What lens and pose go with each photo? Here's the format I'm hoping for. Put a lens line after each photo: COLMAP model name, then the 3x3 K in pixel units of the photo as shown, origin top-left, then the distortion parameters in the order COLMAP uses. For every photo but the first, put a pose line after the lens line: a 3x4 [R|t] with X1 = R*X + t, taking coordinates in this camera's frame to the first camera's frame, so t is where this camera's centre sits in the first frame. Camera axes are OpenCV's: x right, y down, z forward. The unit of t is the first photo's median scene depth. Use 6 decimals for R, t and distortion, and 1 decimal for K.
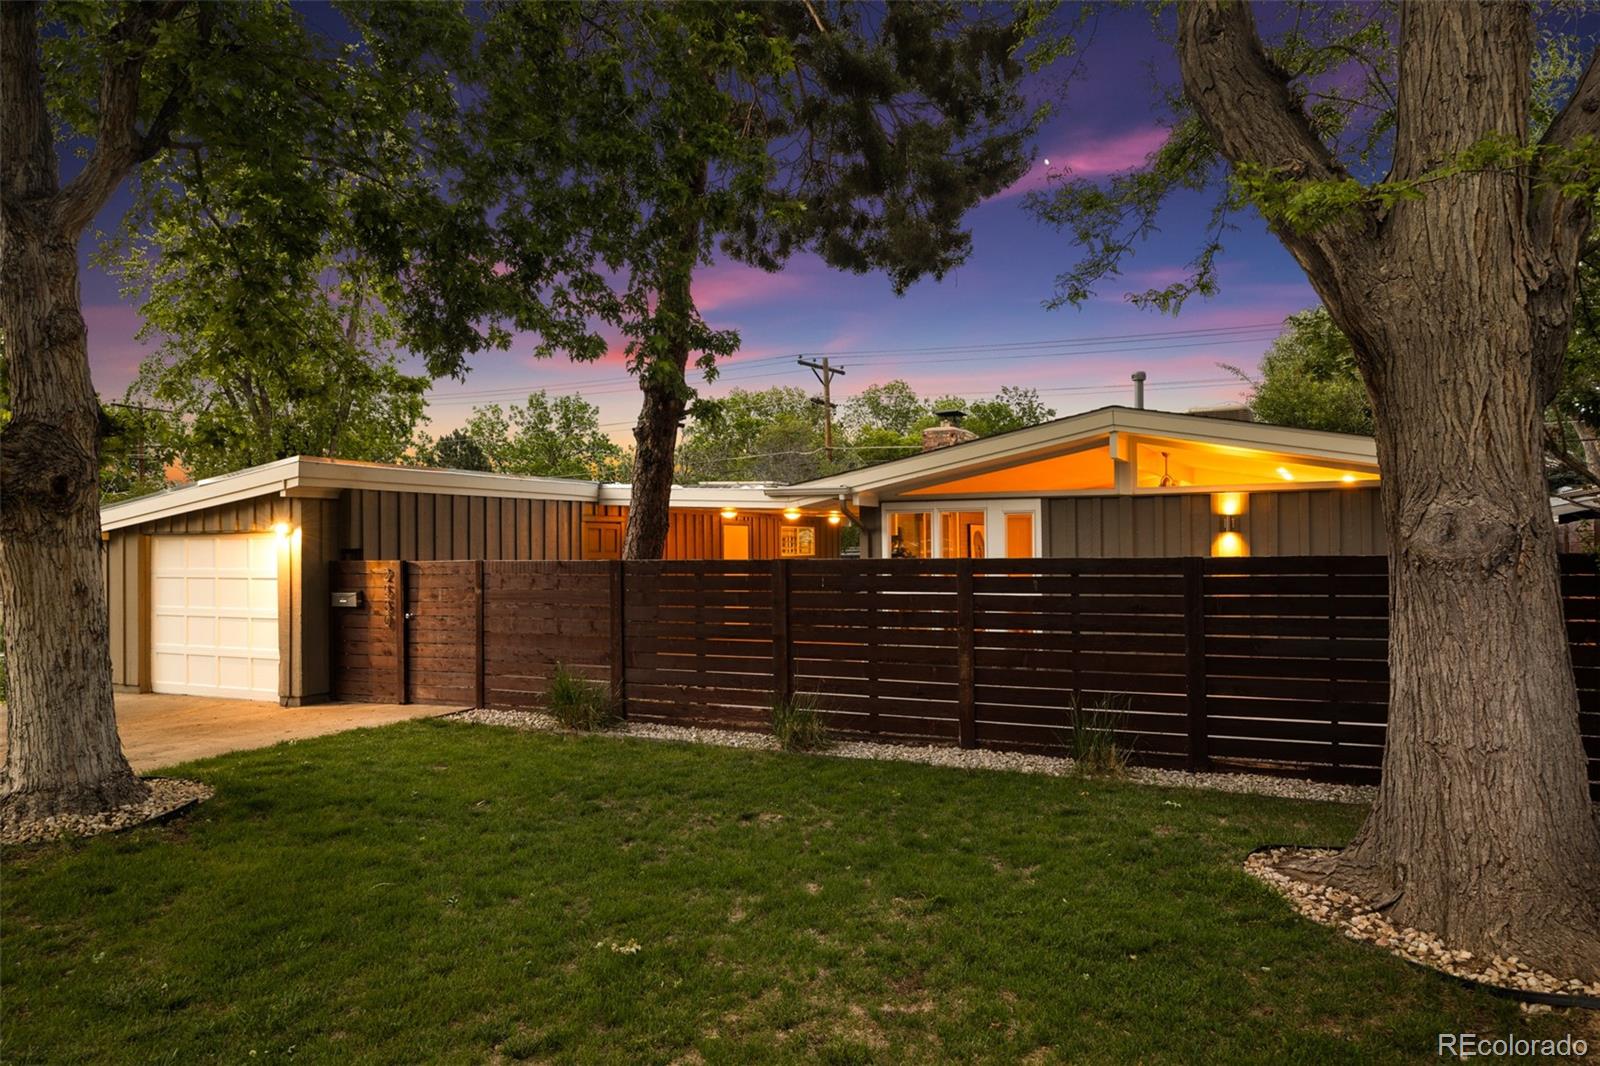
lens RADIAL K [[1138.2, 0, 809.1], [0, 1138.2, 542.9], [0, 0, 1]] dist [0.006170, -0.000800]
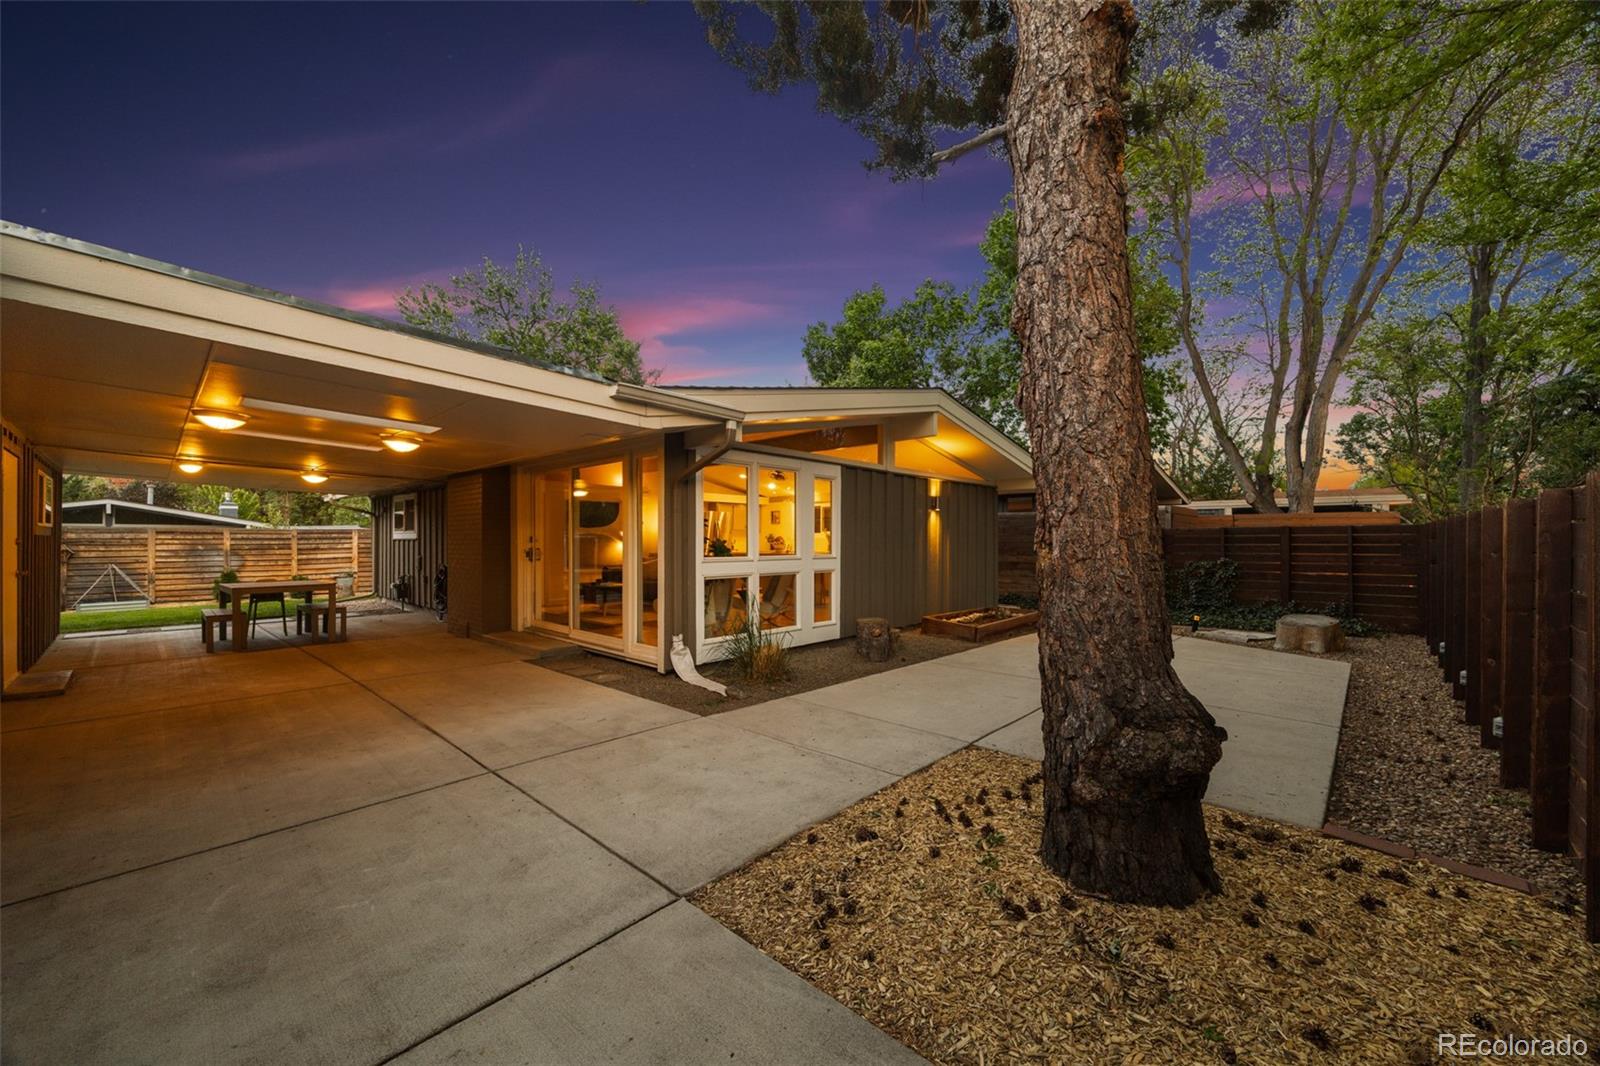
lens RADIAL K [[602.2, 0, 802.9], [0, 602.2, 532.3], [0, 0, 1]] dist [-0.000661, 0.000242]
pose [[0.263286, 0.019308, 0.964525, -0.323578], [-0.009046, 0.999805, -0.017545, 0.029150], [-0.964675, -0.004106, 0.263409, 0.967448]]
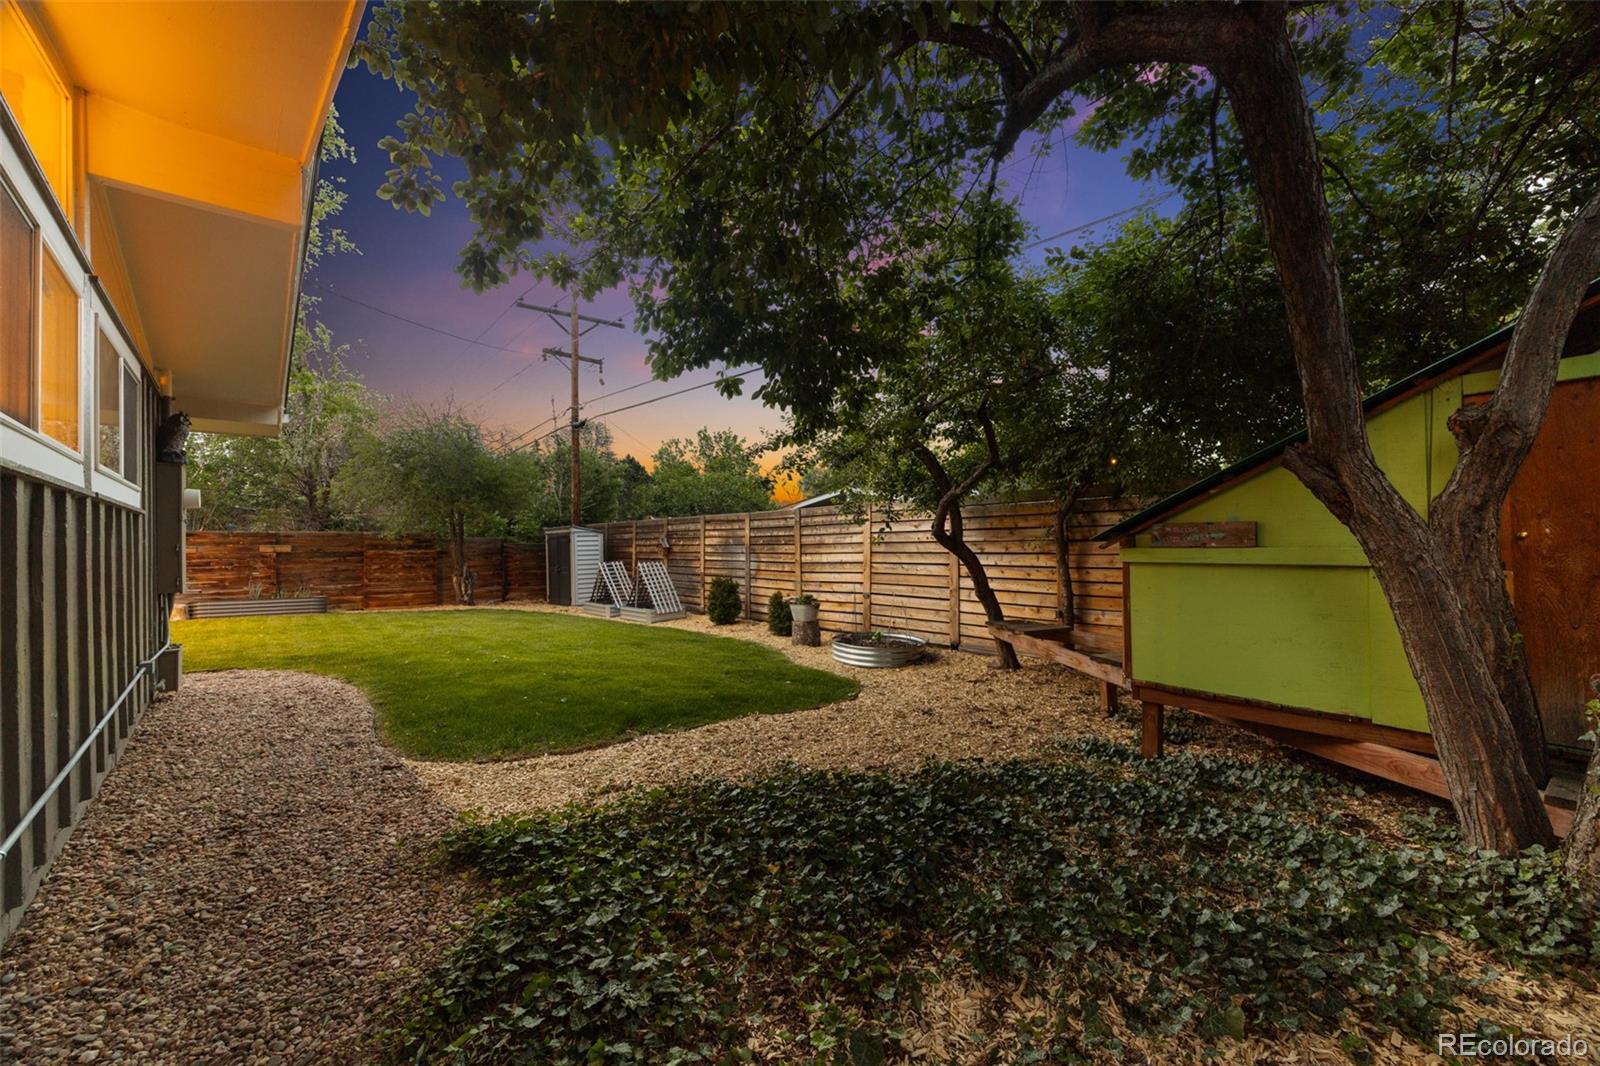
lens RADIAL K [[602.2, 0, 795.7], [0, 602.2, 537.9], [0, 0, 1]] dist [-0.000661, 0.000242]
pose [[0.938999, -0.005902, -0.343869, 1.018024], [0.007322, 0.999969, 0.002829, 0.044161], [0.343841, -0.005174, 0.939014, 1.754091]]
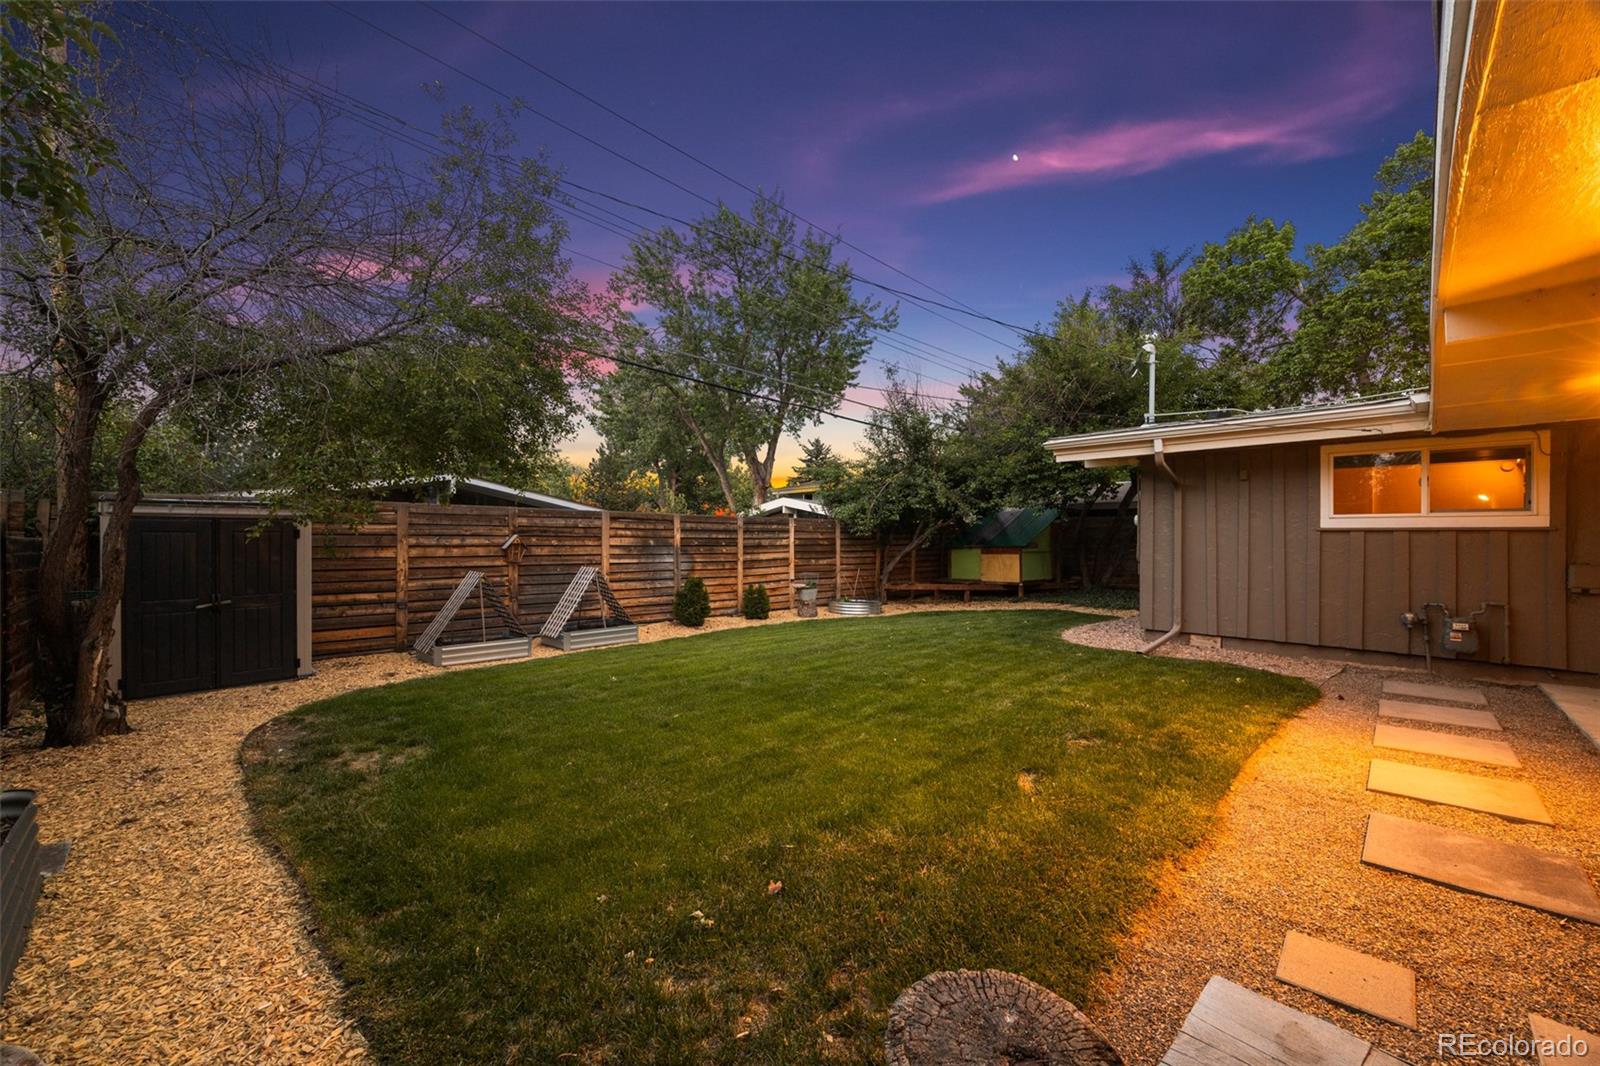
lens RADIAL K [[602.2, 0, 805.8], [0, 602.2, 540.4], [0, 0, 1]] dist [-0.000661, 0.000242]
pose [[0.309425, 0.011486, 0.950854, -0.158383], [-0.020091, 0.999783, -0.005539, 0.049209], [-0.950712, -0.017389, 0.309589, 2.109431]]
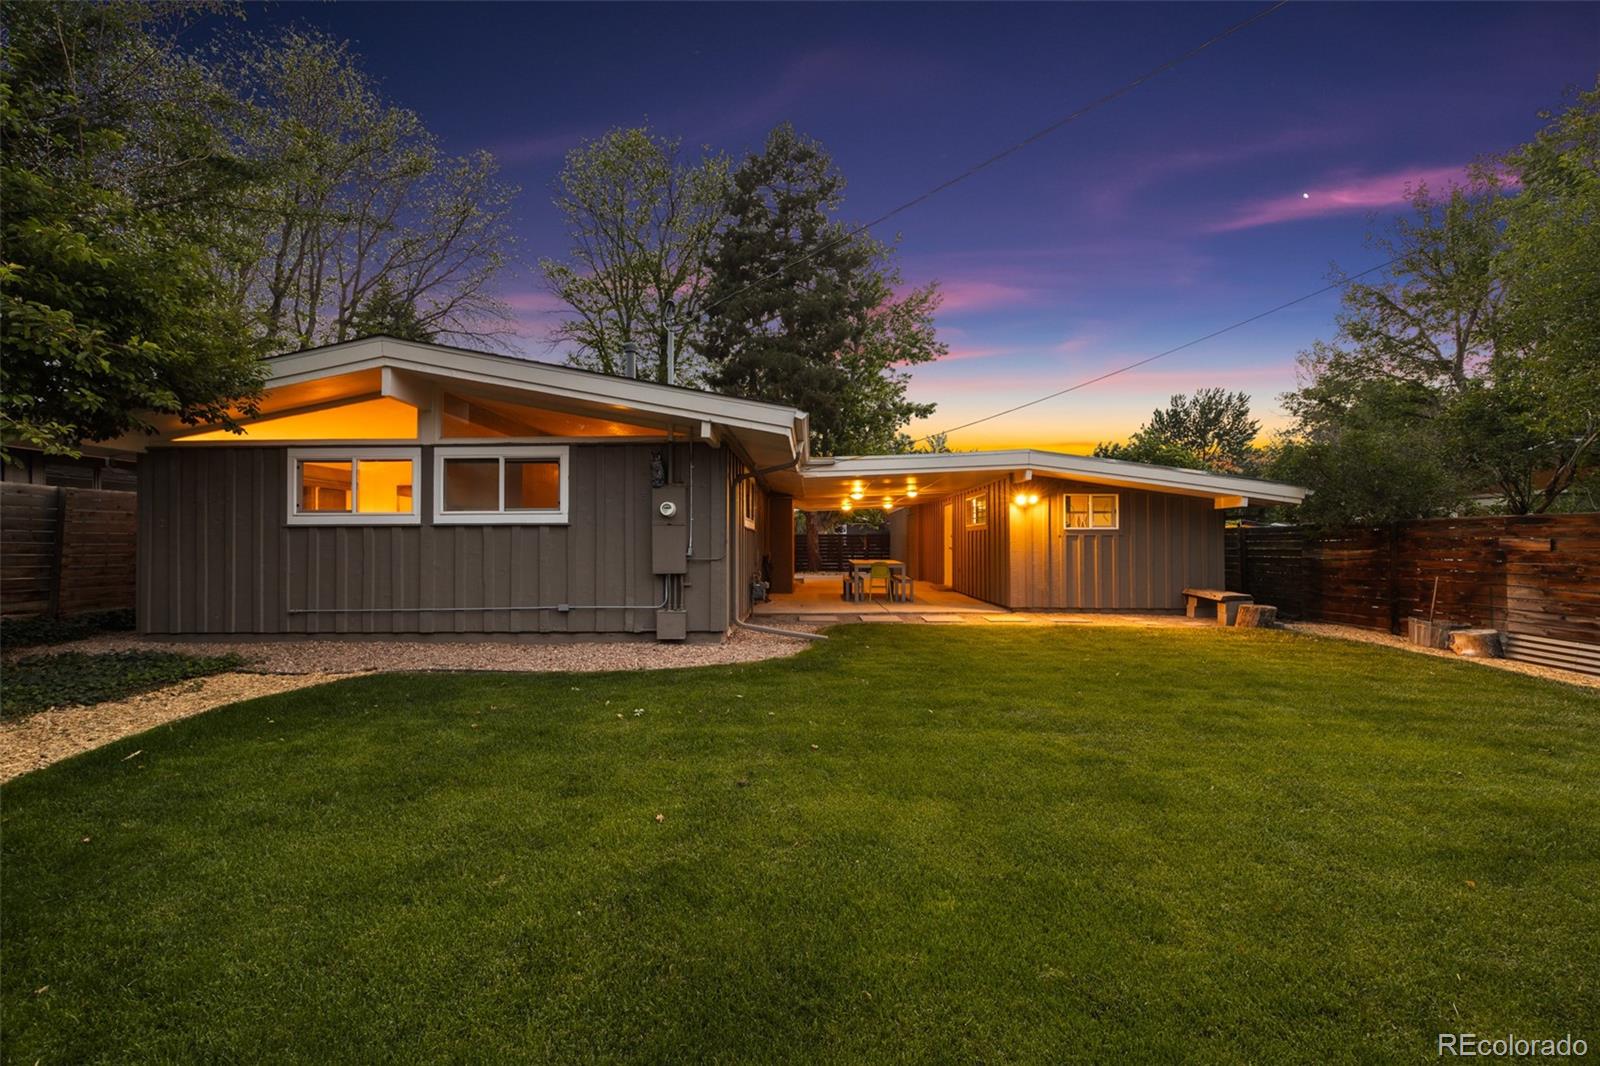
lens RADIAL K [[602.2, 0, 809.0], [0, 602.2, 536.1], [0, 0, 1]] dist [-0.000661, 0.000242]
pose [[-0.892567, 0.001811, -0.450912, 0.682286], [0.010944, 0.999784, -0.017649, 0.051607], [0.450783, -0.020688, -0.892394, 2.483534]]
